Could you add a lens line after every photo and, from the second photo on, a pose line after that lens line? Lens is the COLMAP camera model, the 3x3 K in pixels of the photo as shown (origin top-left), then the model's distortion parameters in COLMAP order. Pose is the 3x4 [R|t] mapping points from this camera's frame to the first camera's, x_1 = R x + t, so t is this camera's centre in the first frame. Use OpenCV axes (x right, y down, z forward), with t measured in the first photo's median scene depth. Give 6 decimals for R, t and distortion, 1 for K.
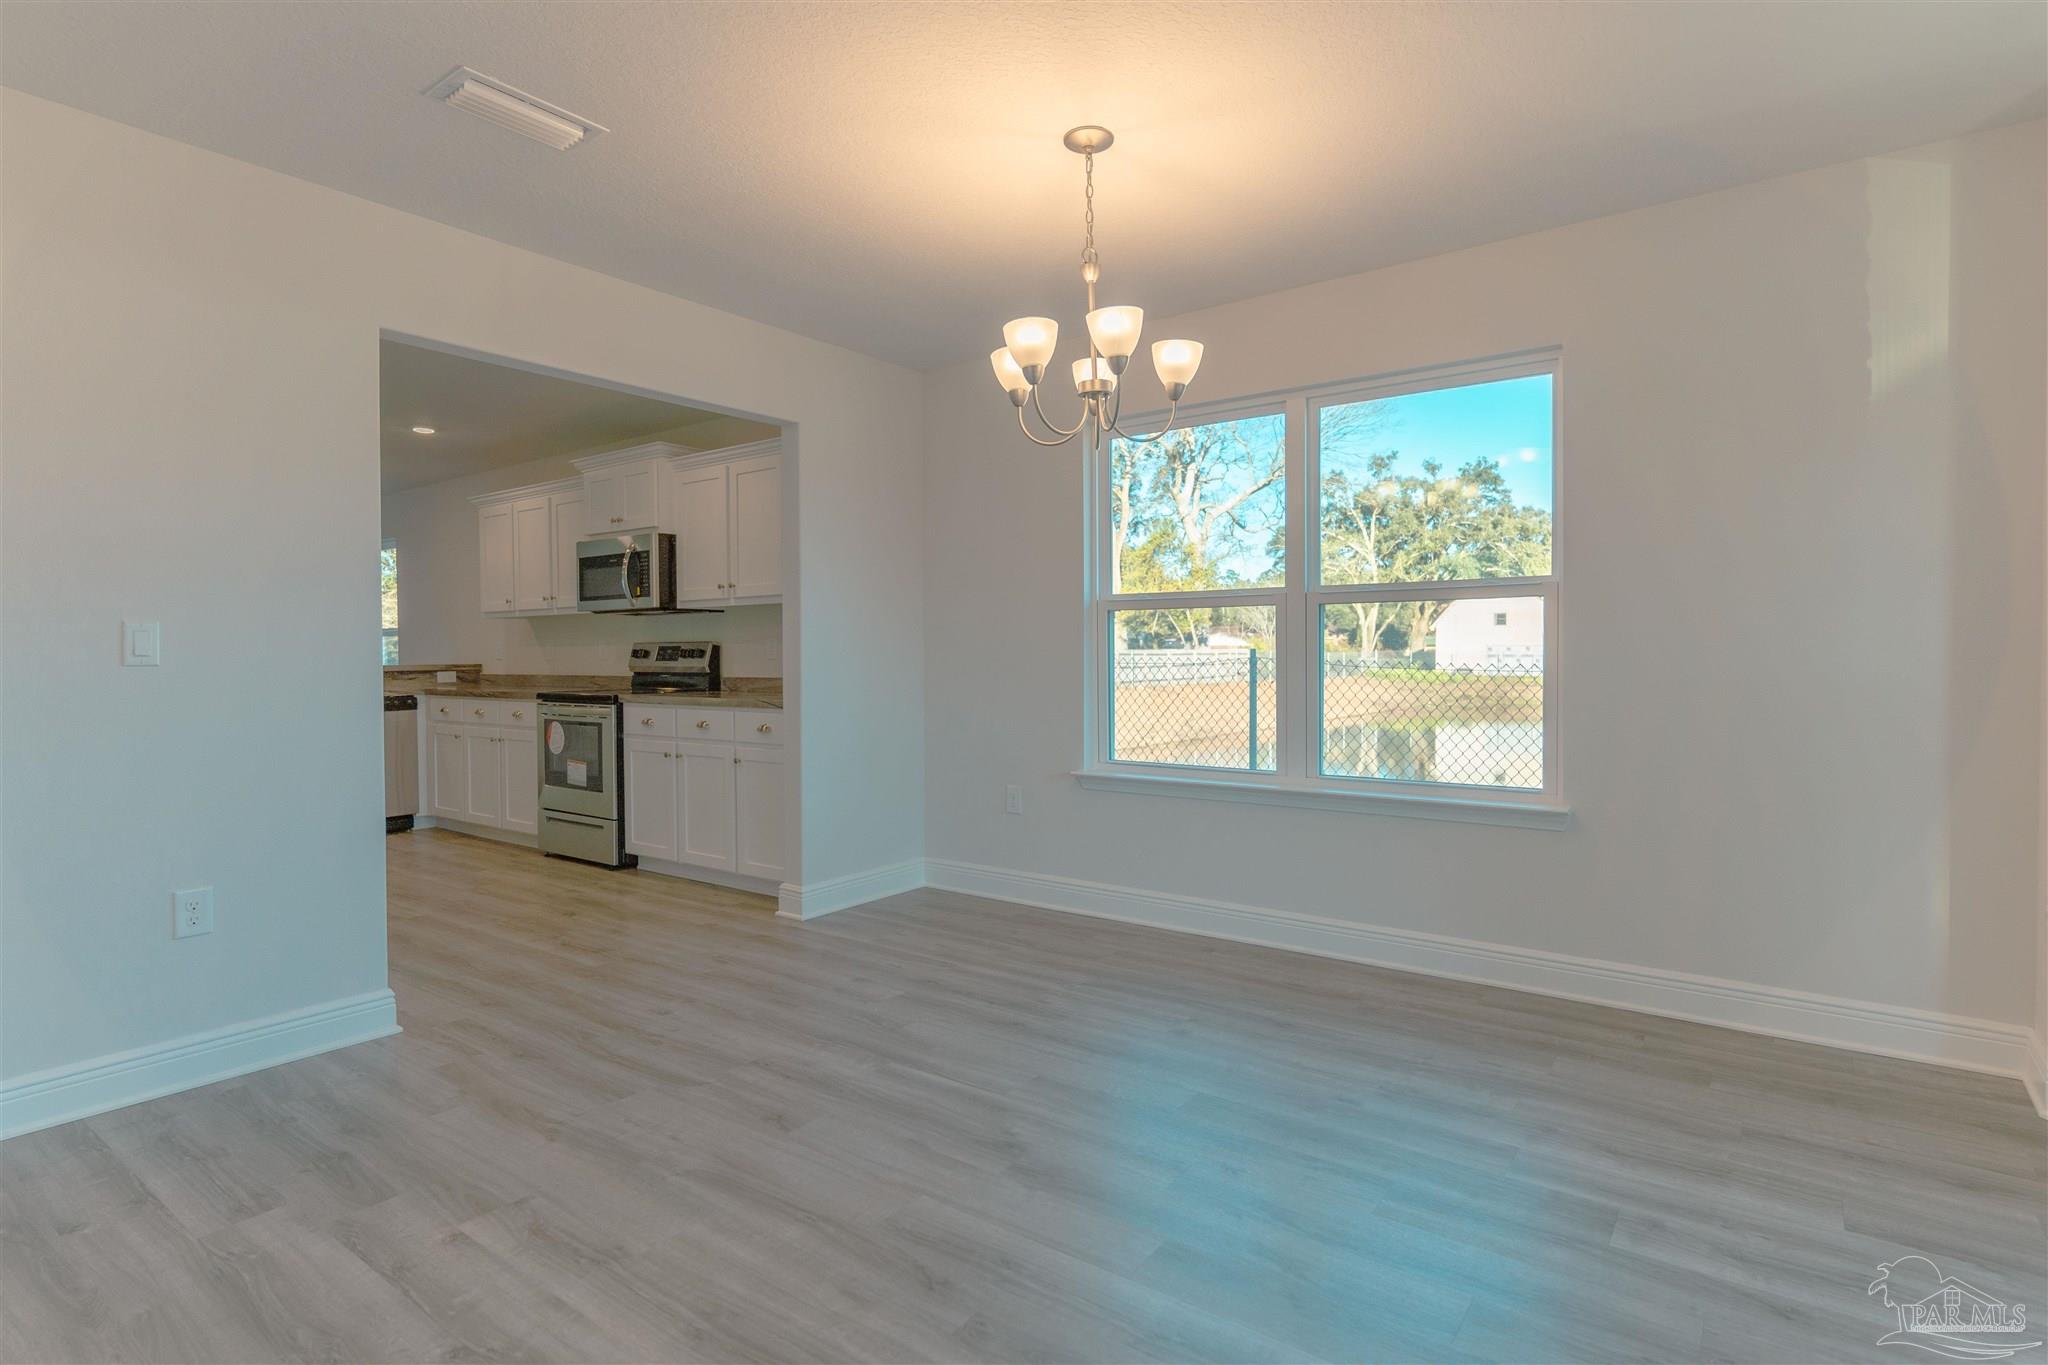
lens RADIAL K [[1015.2, 0, 1093.4], [0, 1015.2, 672.3], [0, 0, 1]] dist [-0.000233, -0.000031]
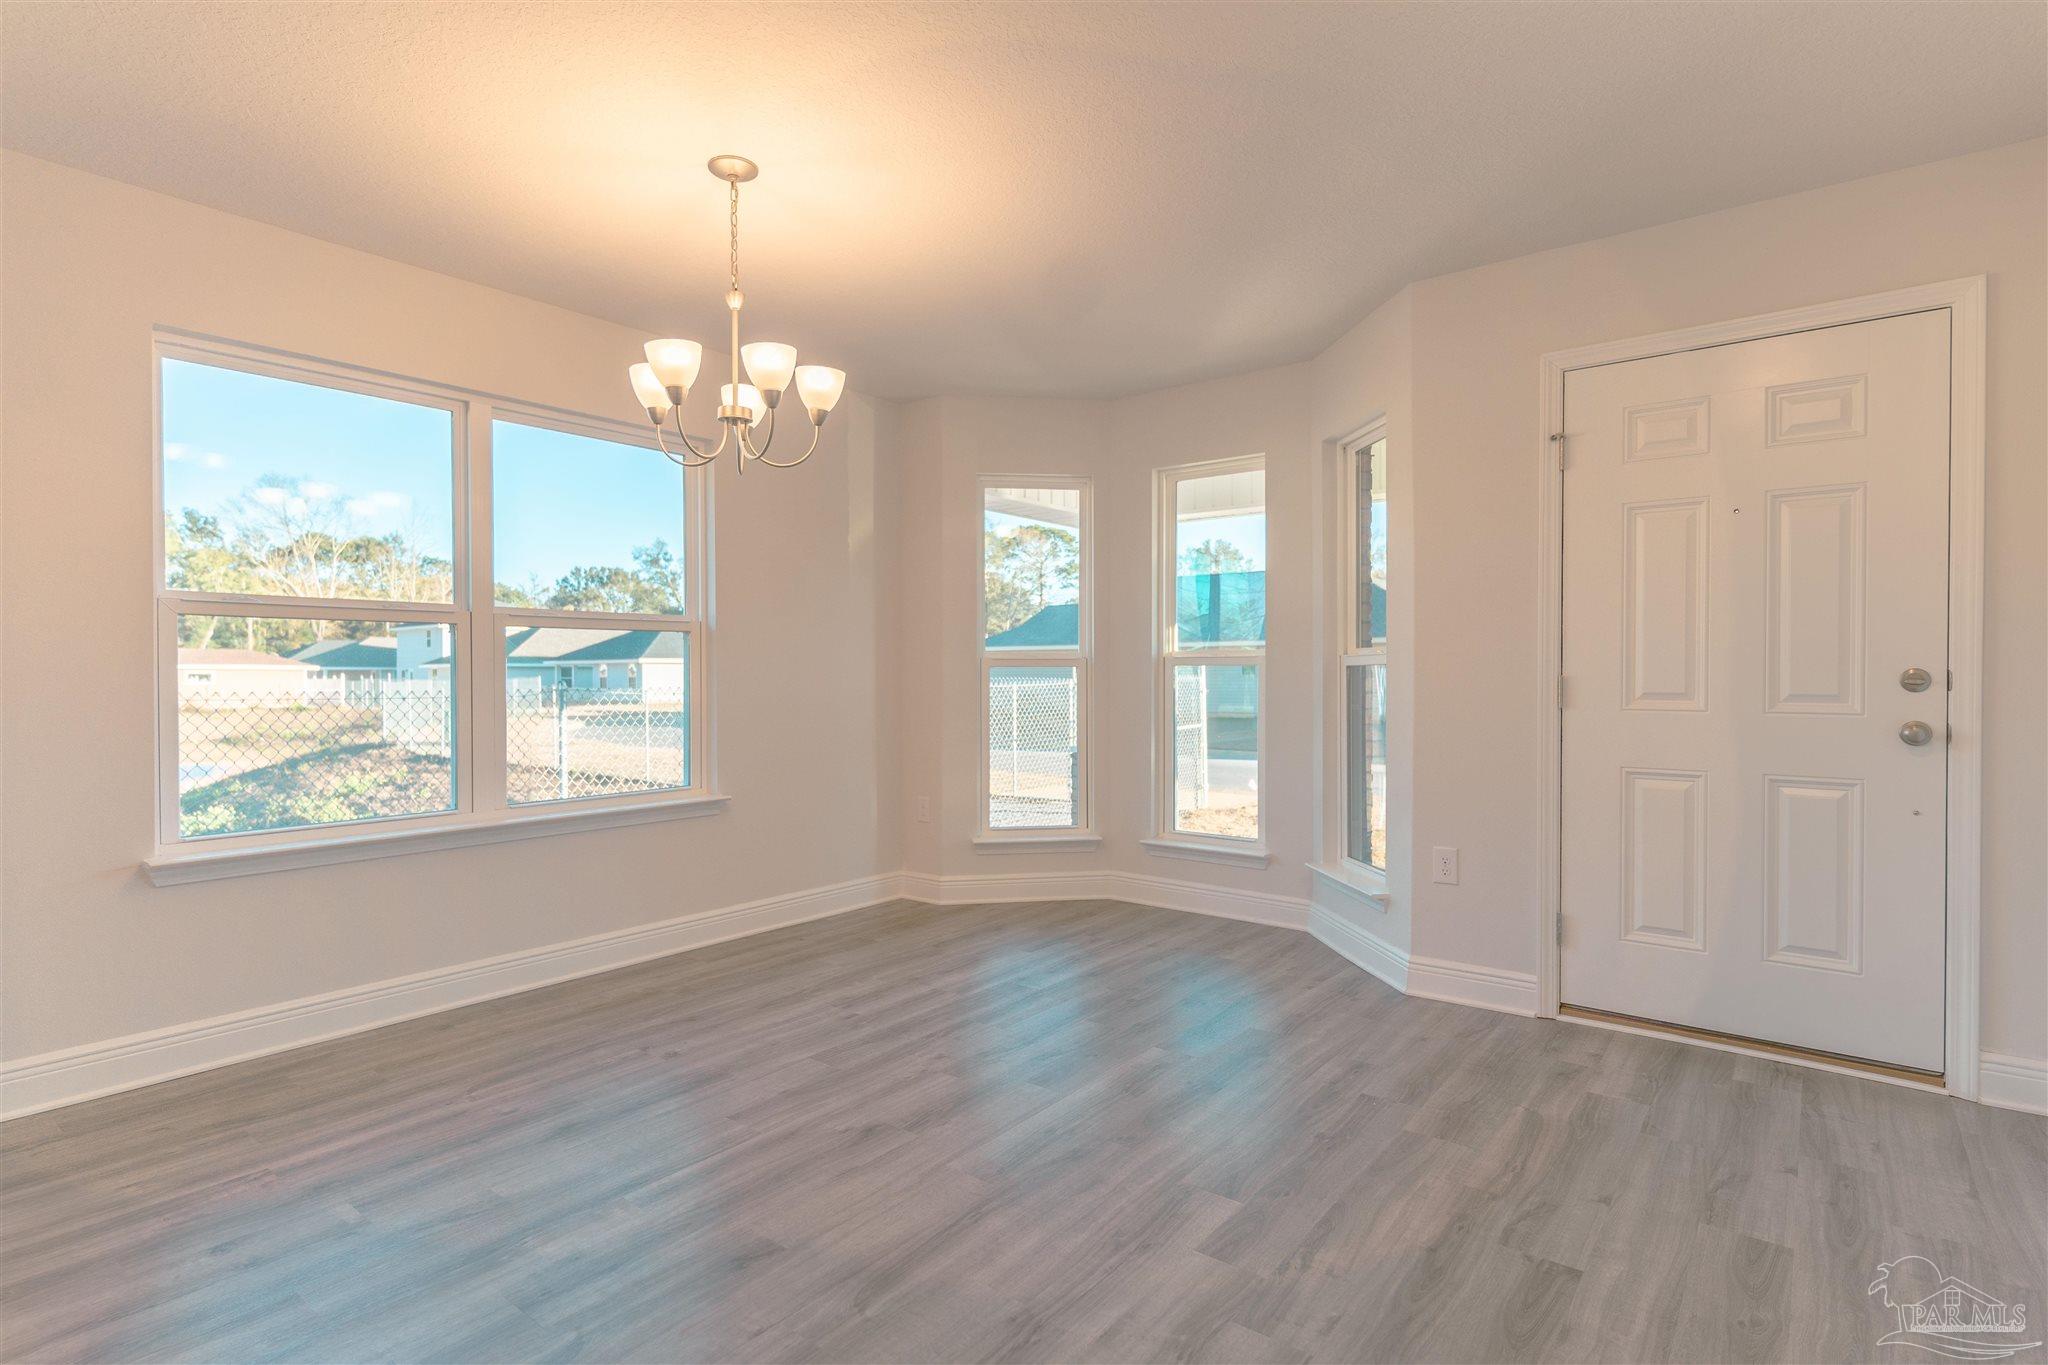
lens RADIAL K [[1039.0, 0, 975.5], [0, 1039.0, 687.0], [0, 0, 1]] dist [-0.000801, -0.000212]
pose [[0.075732, -0.008793, 0.997089, -0.711412], [0.022242, 0.999727, 0.007127, -0.007011], [-0.996880, 0.021637, 0.075907, 0.481172]]
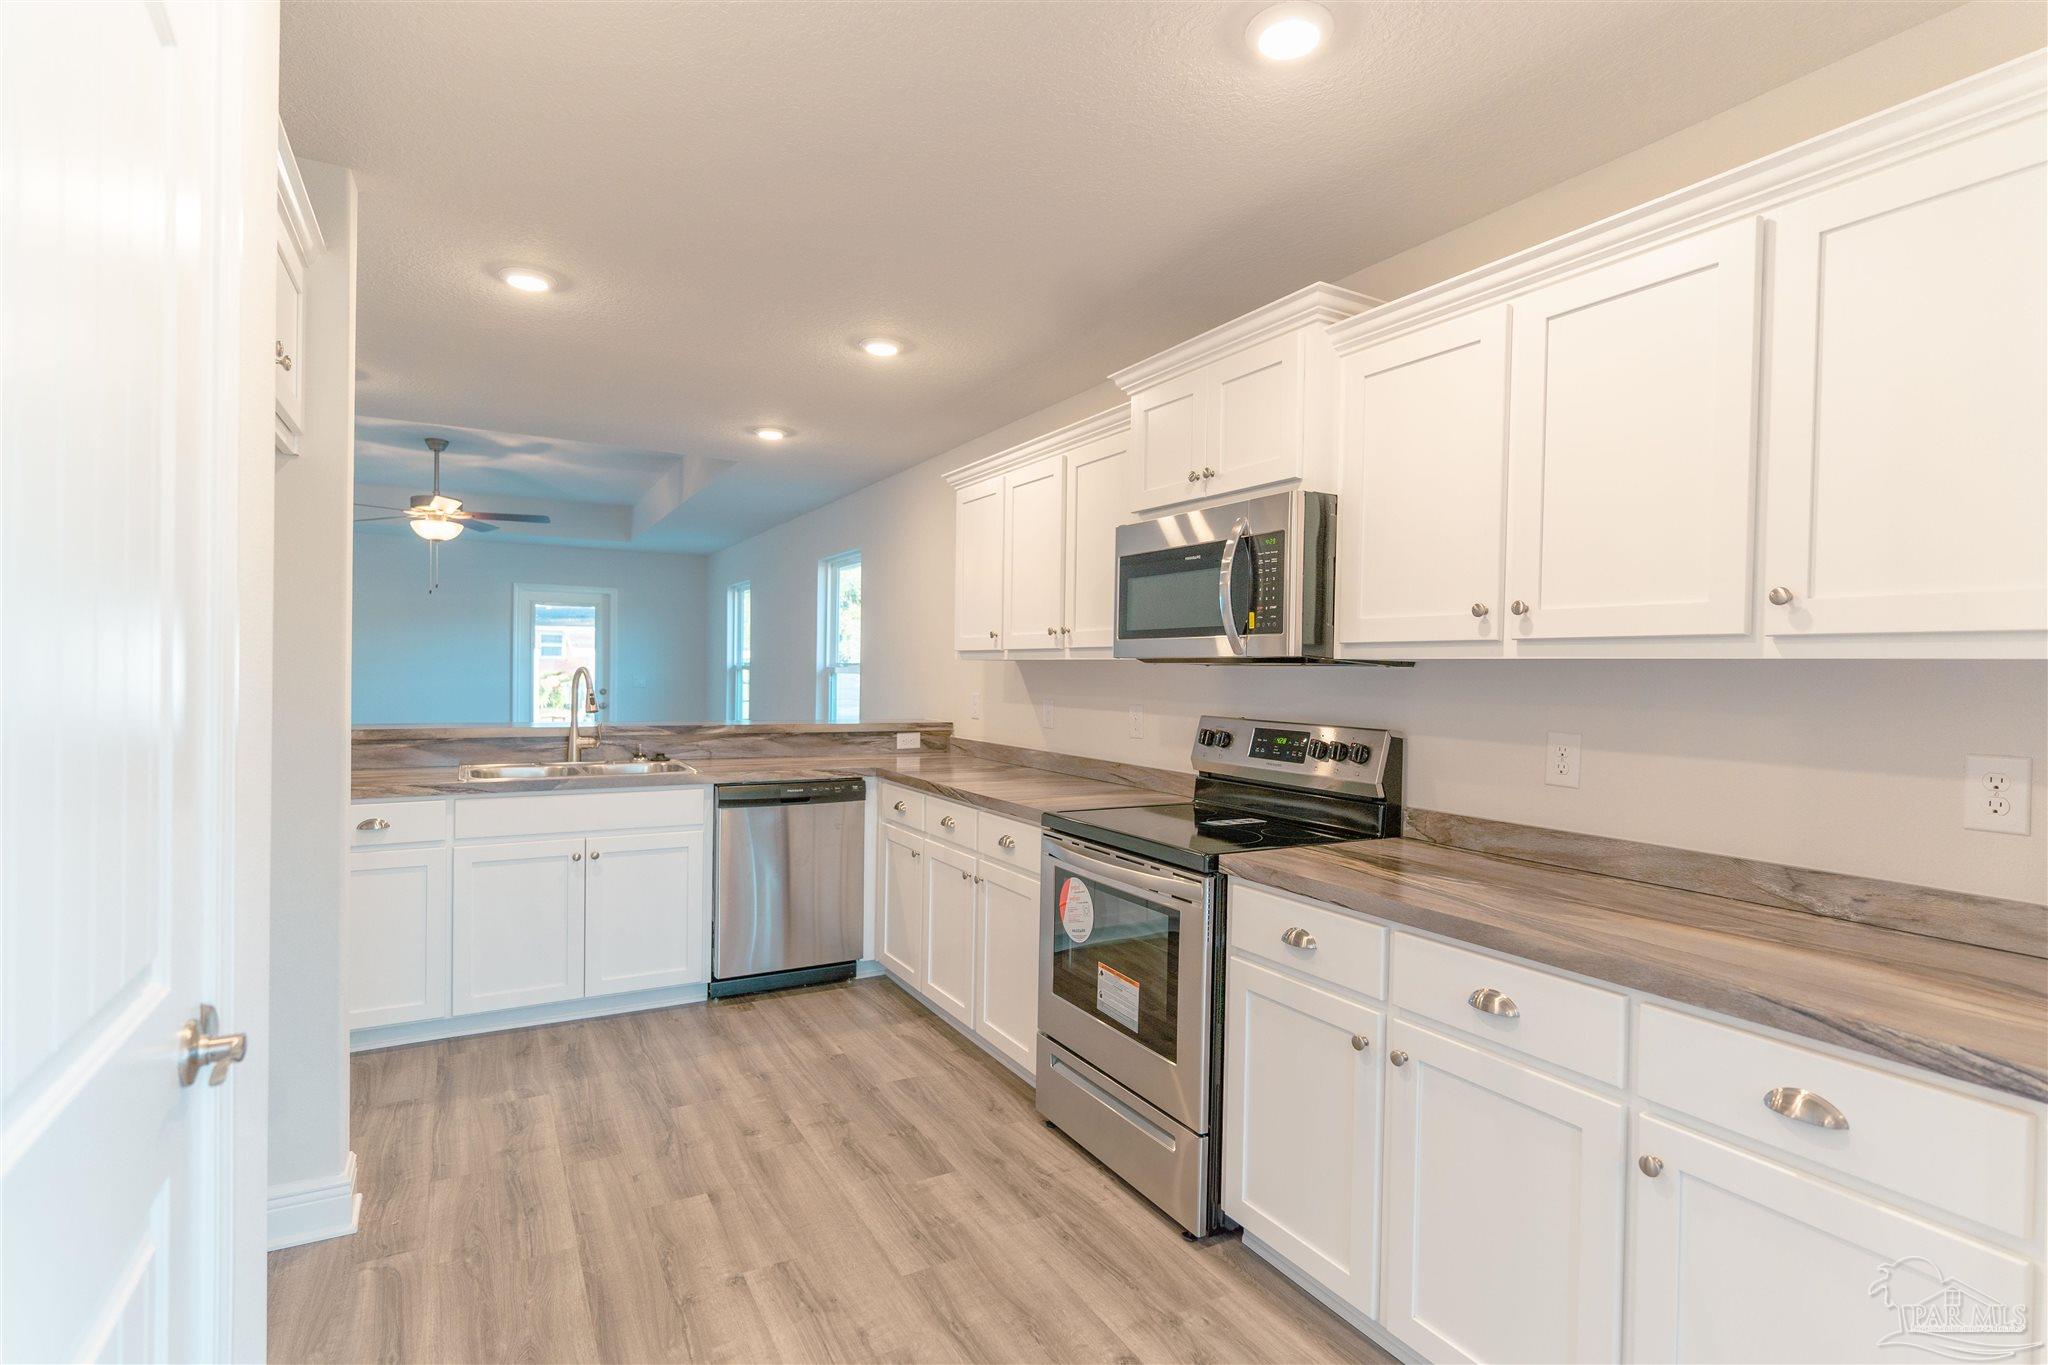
lens RADIAL K [[1015.2, 0, 1093.4], [0, 1015.2, 672.3], [0, 0, 1]] dist [-0.000233, -0.000031]
pose [[0.919532, 0.020726, -0.392468, -0.473106], [-0.028425, 0.999500, -0.013815, -0.068460], [0.391985, 0.023859, 0.919662, 0.777552]]
